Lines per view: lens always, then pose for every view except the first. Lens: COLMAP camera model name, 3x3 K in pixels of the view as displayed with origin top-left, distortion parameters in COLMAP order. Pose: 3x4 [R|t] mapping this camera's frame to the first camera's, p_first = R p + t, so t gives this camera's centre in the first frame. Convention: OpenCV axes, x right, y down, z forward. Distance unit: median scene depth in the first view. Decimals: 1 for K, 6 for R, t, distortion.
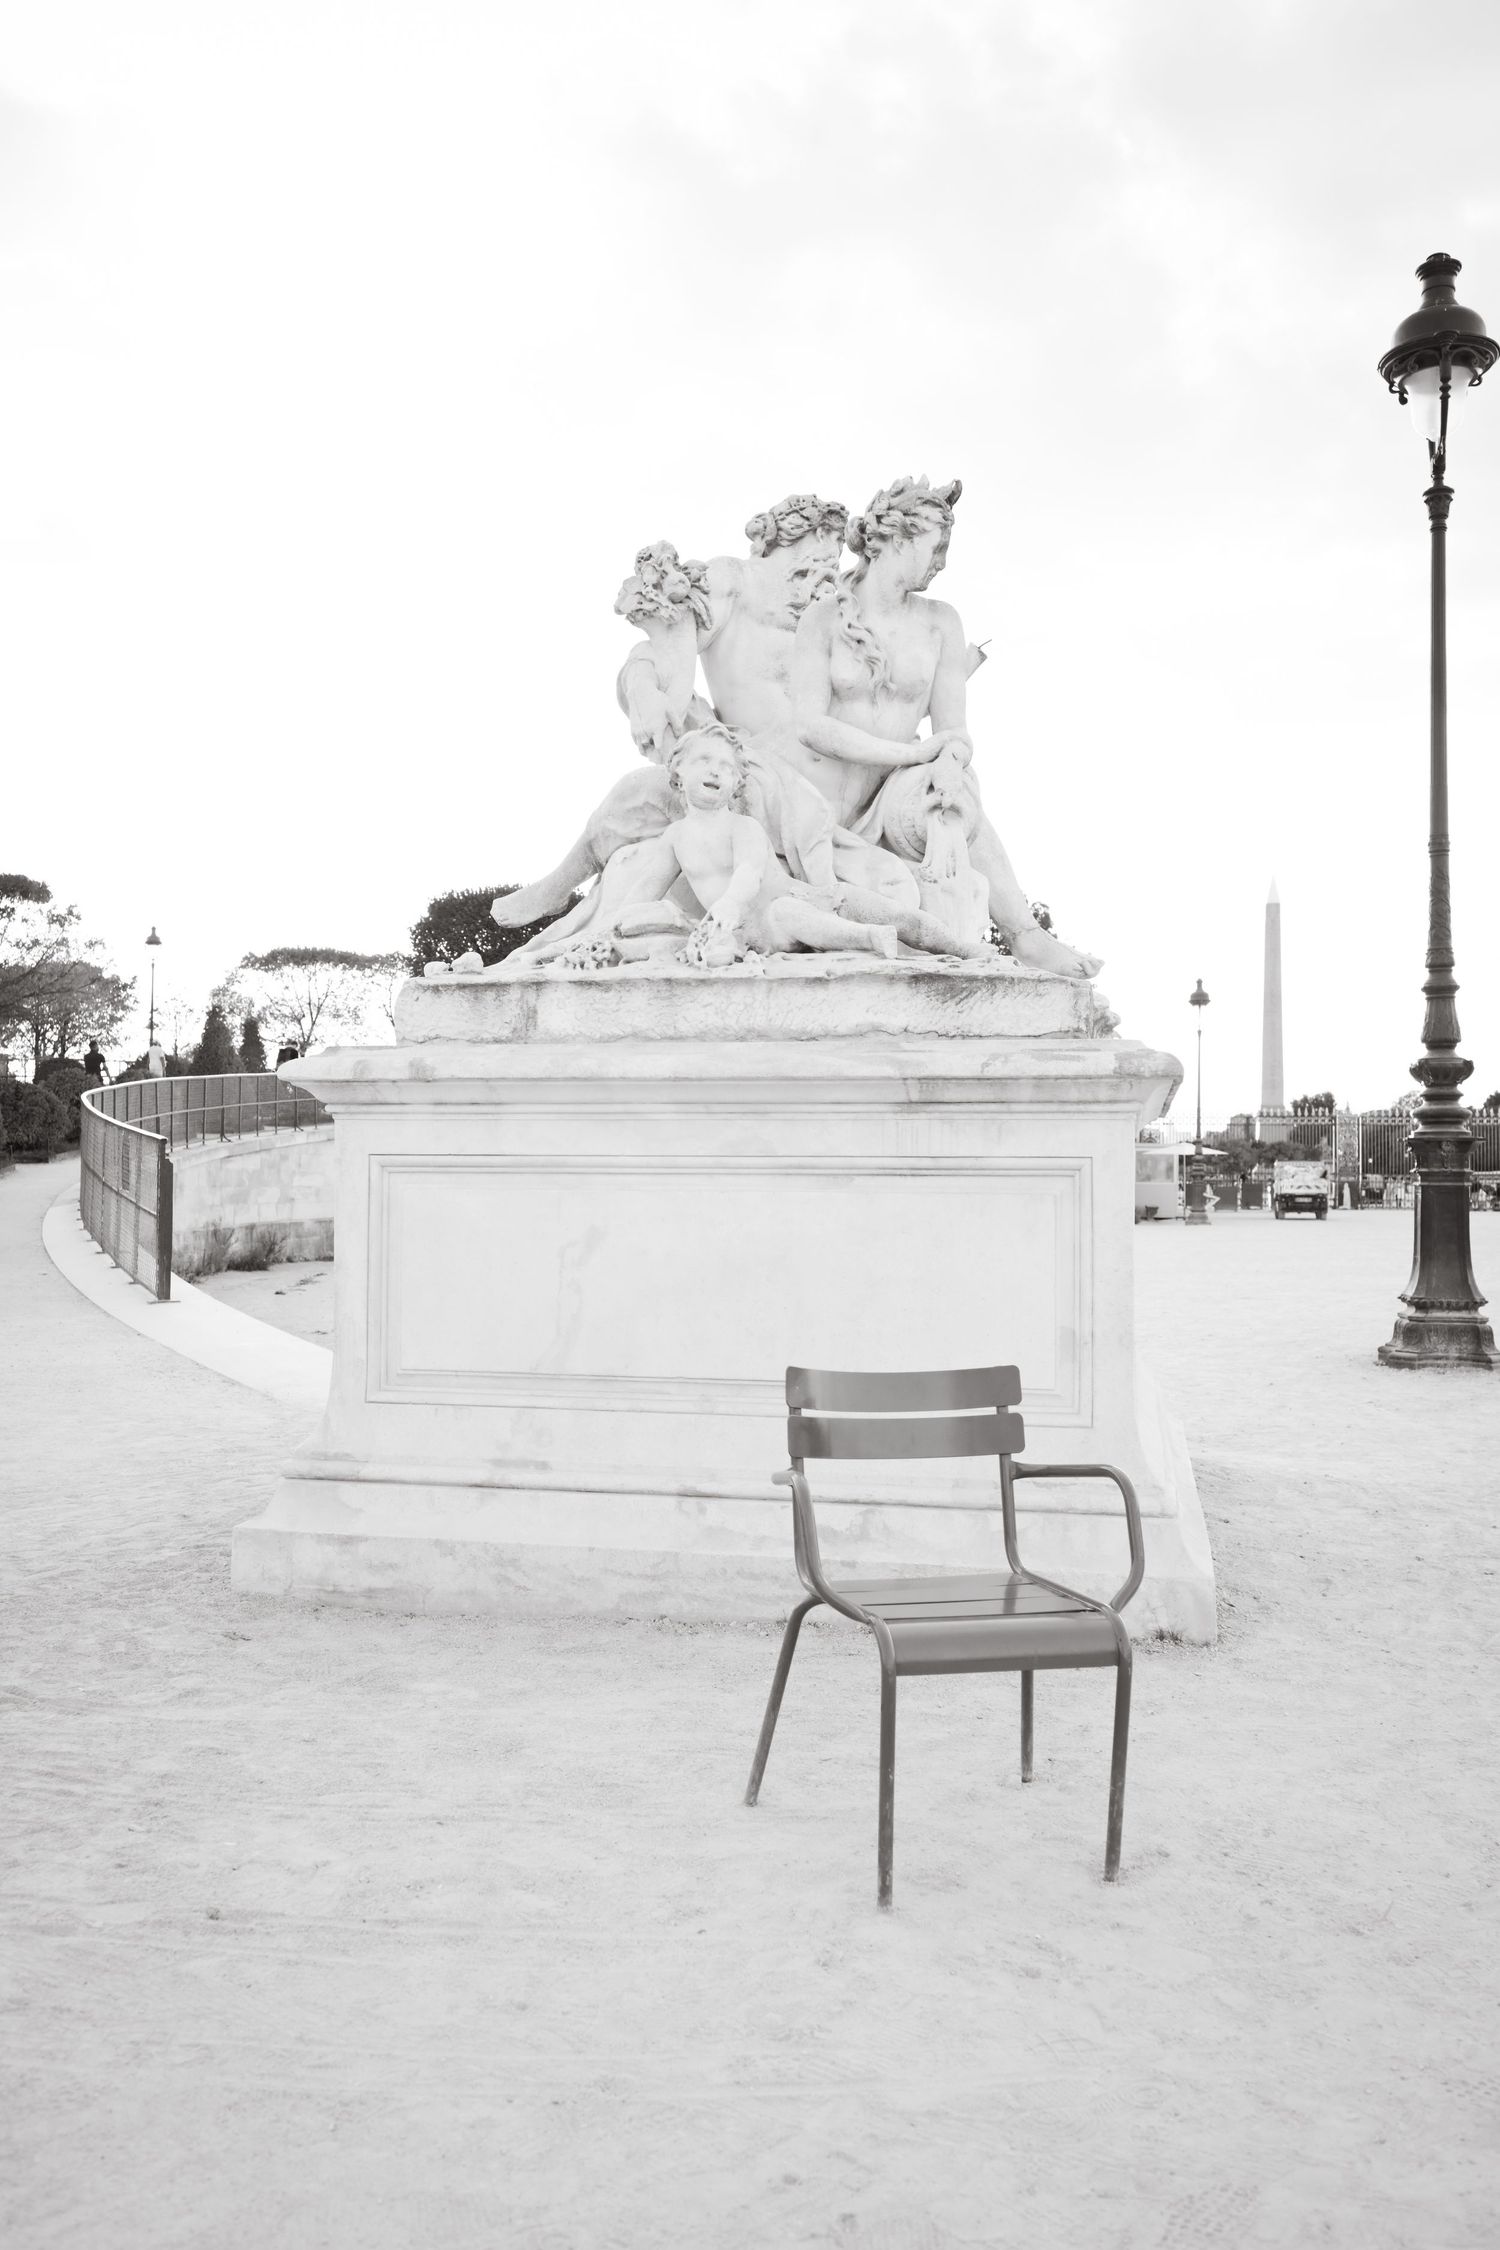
lens RADIAL K [[1803.0, 0, 750.0], [0, 1803.0, 1125.0], [0, 0, 1]] dist [0.005518, 0.000449]
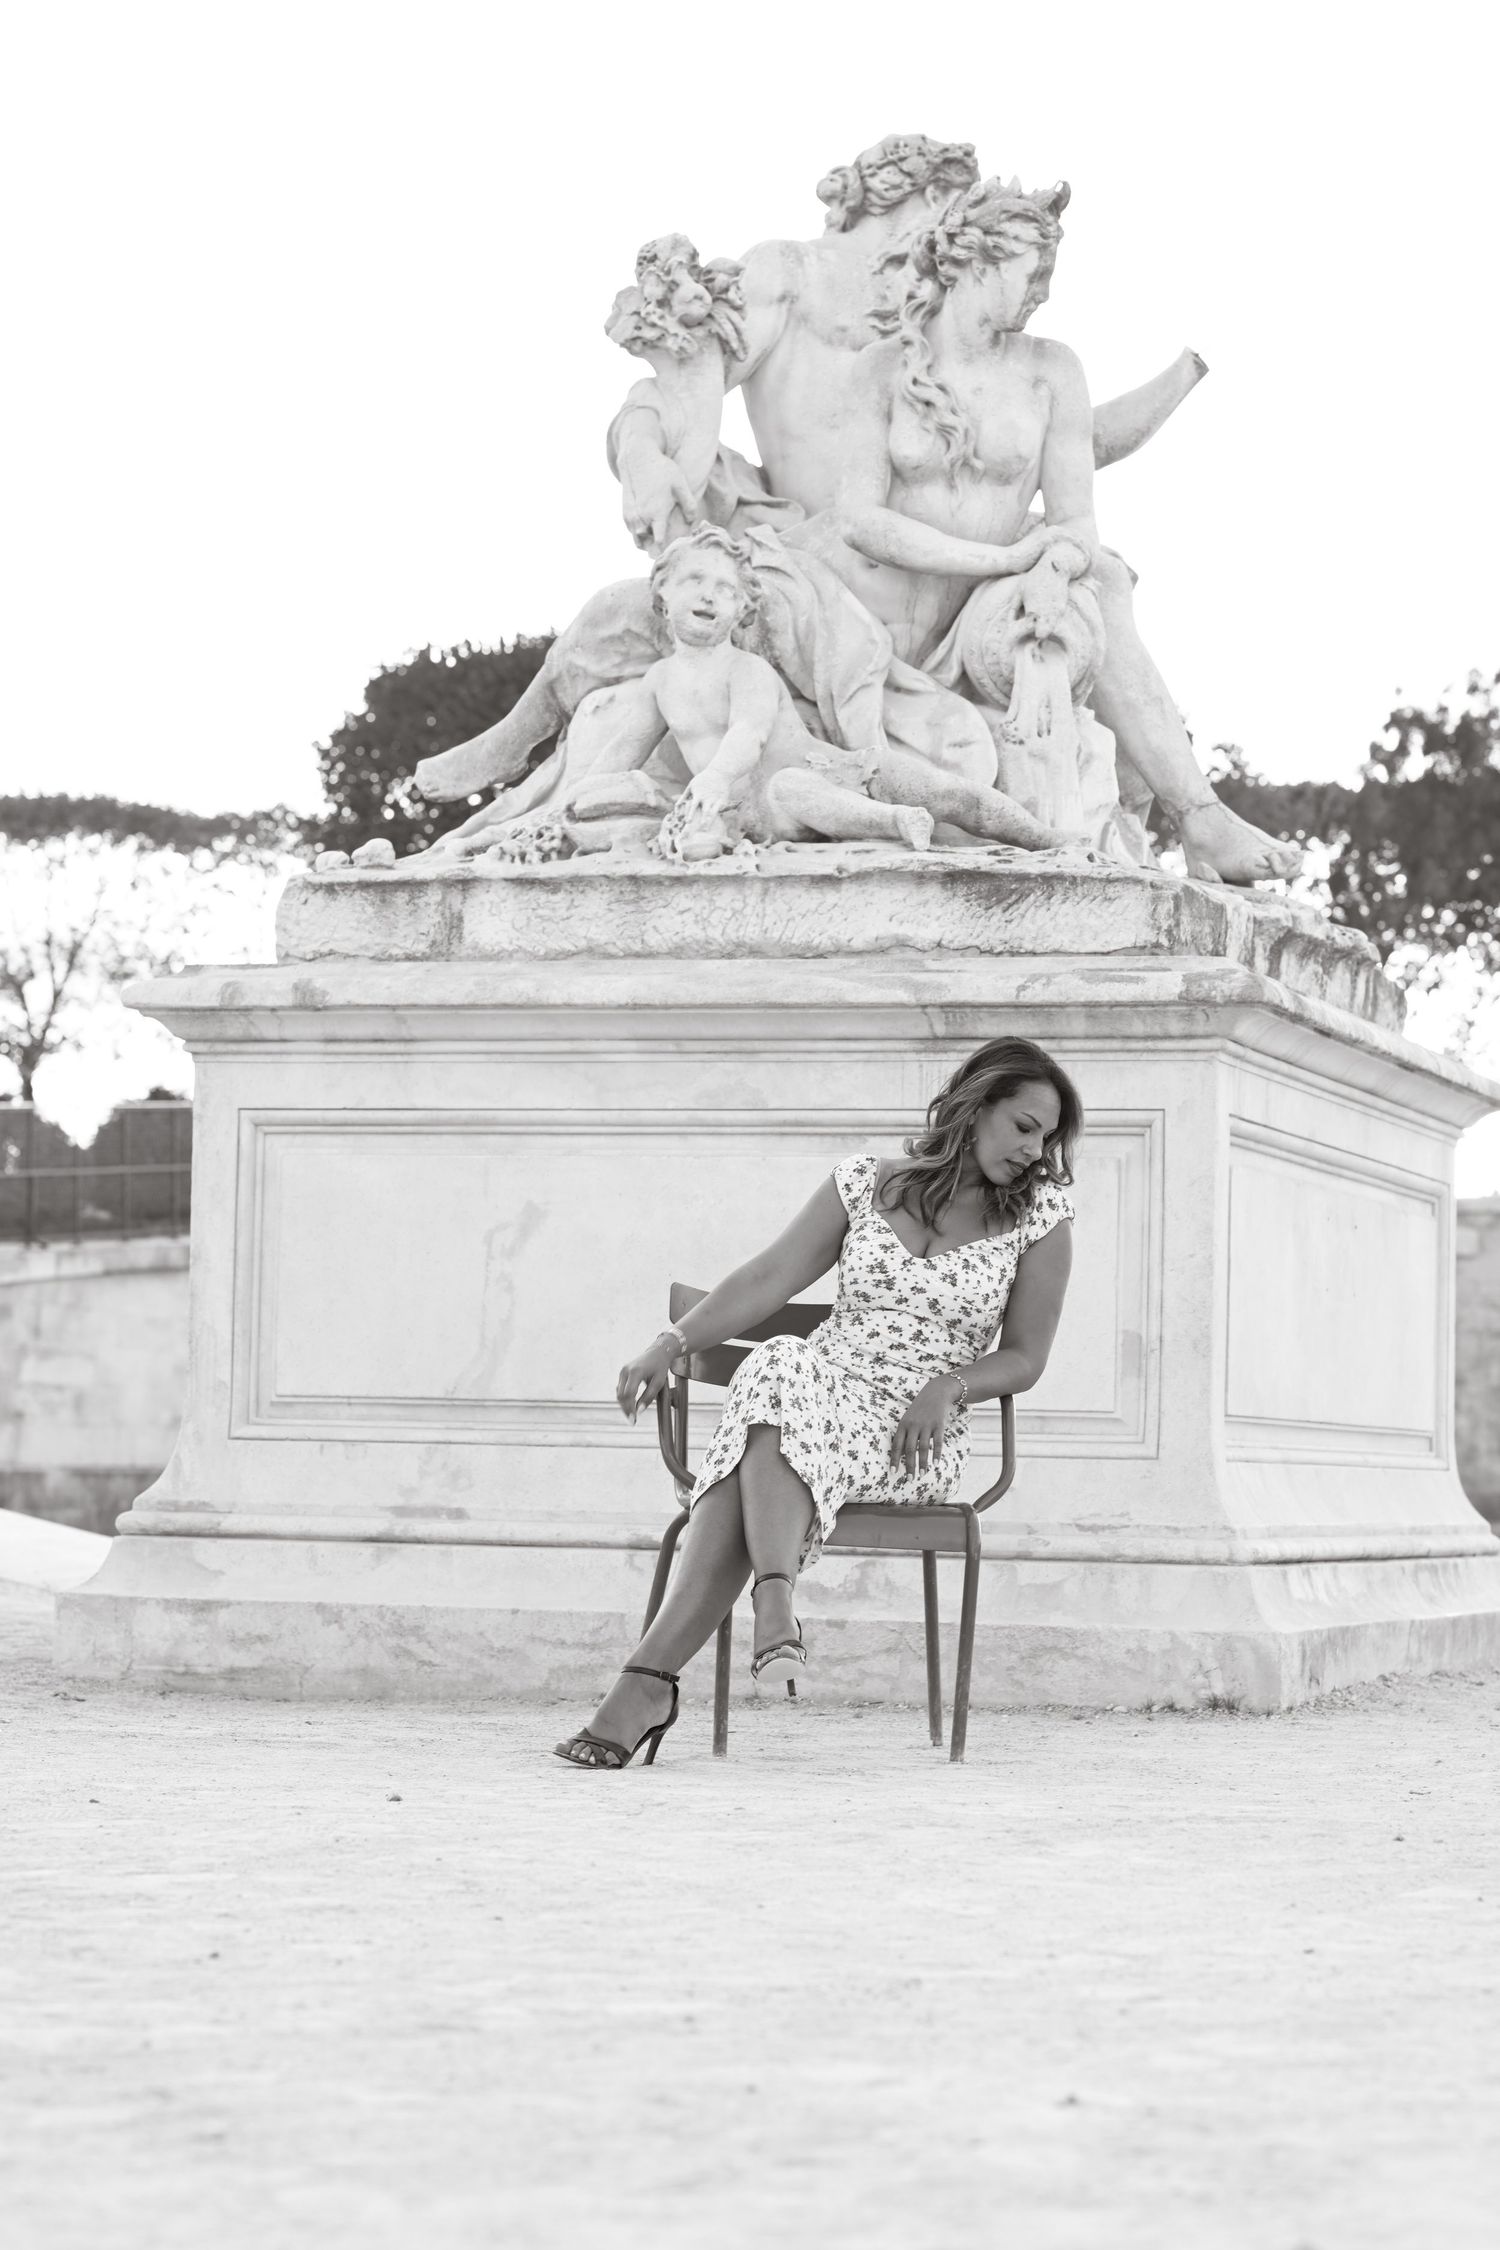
lens RADIAL K [[5493.0, 0, 750.0], [0, 5493.0, 1125.0], [0, 0, 1]] dist [-0.007488, 0.396160]
pose [[0.994218, 0.008859, -0.107013, 0.245087], [-0.012730, 0.999287, -0.035543, 0.101983], [0.106621, 0.036700, 0.993622, -1.248976]]
